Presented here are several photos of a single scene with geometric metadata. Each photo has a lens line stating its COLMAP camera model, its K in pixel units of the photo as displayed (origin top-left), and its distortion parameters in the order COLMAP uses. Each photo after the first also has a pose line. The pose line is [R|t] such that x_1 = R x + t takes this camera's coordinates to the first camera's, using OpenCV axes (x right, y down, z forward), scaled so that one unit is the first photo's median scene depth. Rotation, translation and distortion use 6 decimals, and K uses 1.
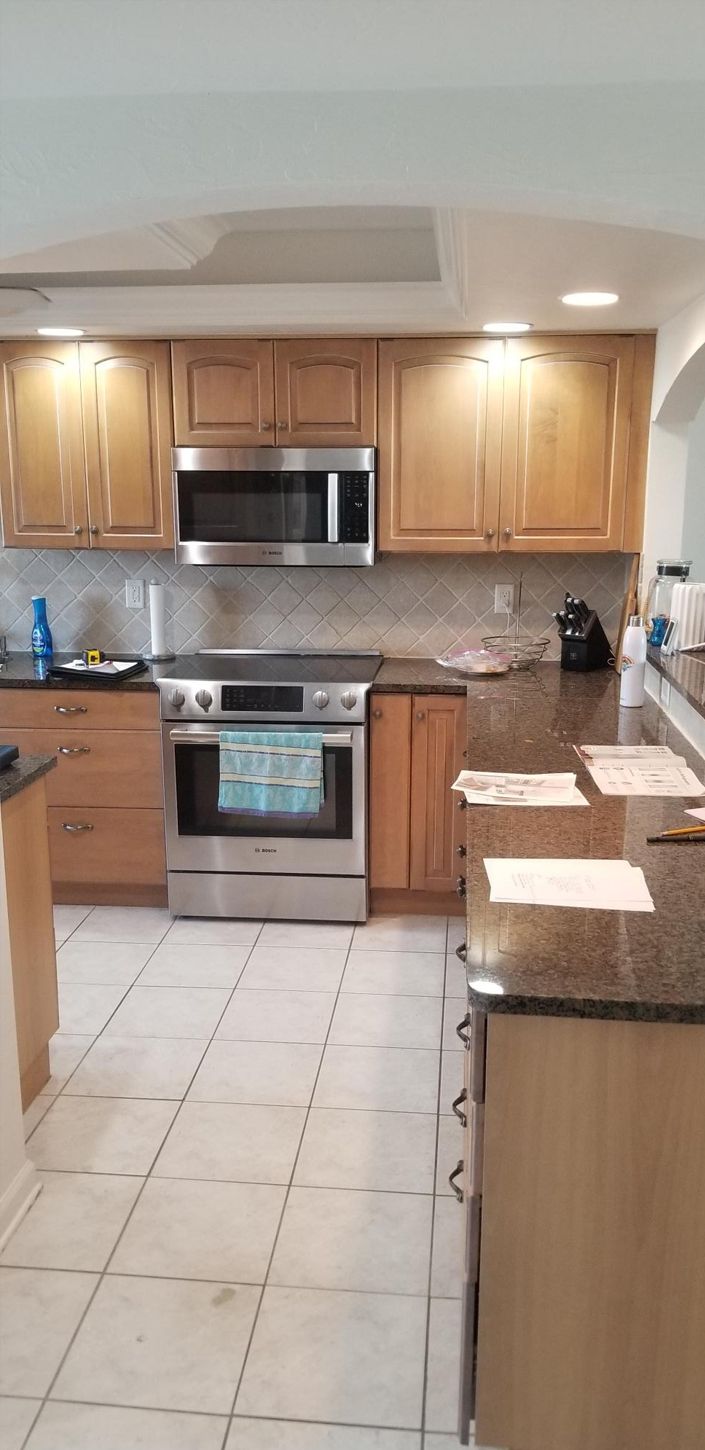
lens RADIAL K [[1158.1, 0, 371.1], [0, 1158.1, 745.0], [0, 0, 1]] dist [0.096944, -0.161553]
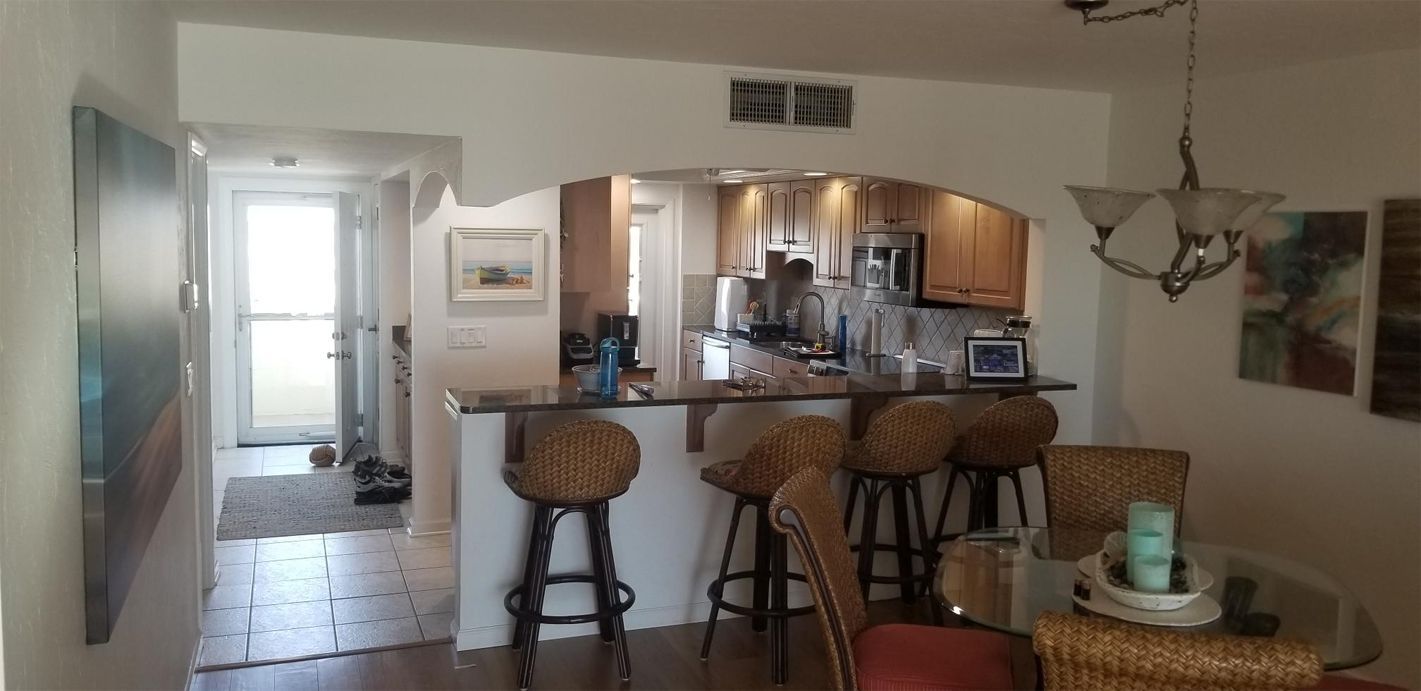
lens RADIAL K [[1135.0, 0, 710.5], [0, 1135.0, 345.5], [0, 0, 1]] dist [0.096944, -0.161553]
pose [[0.432496, 0.095590, -0.896554, 1.336712], [-0.229578, 0.973265, -0.006979, -0.029904], [0.871918, 0.208847, 0.442879, 0.087485]]
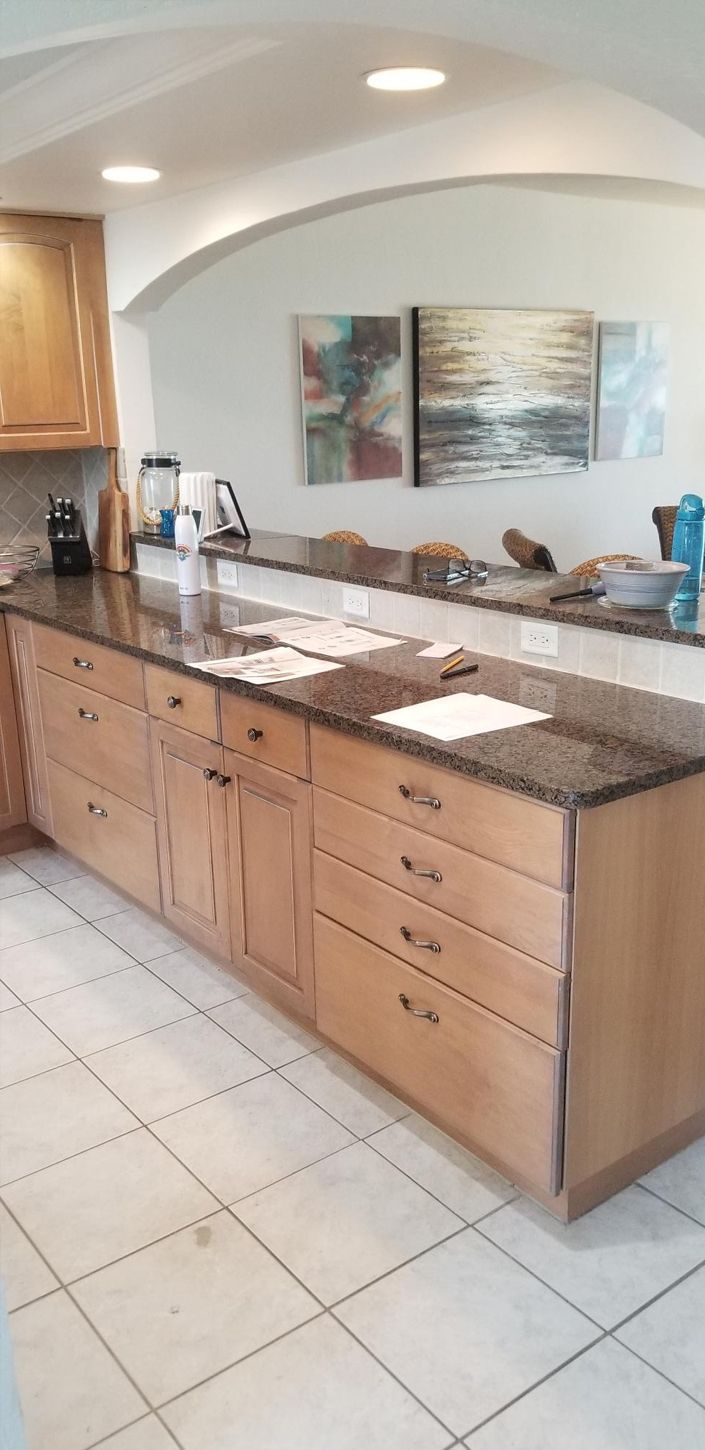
lens RADIAL K [[1158.1, 0, 371.1], [0, 1158.1, 745.0], [0, 0, 1]] dist [0.096944, -0.161553]
pose [[0.732573, -0.219356, 0.644376, -0.323524], [0.178253, 0.975438, 0.129404, -0.007339], [-0.656934, 0.020064, 0.753681, 0.114502]]
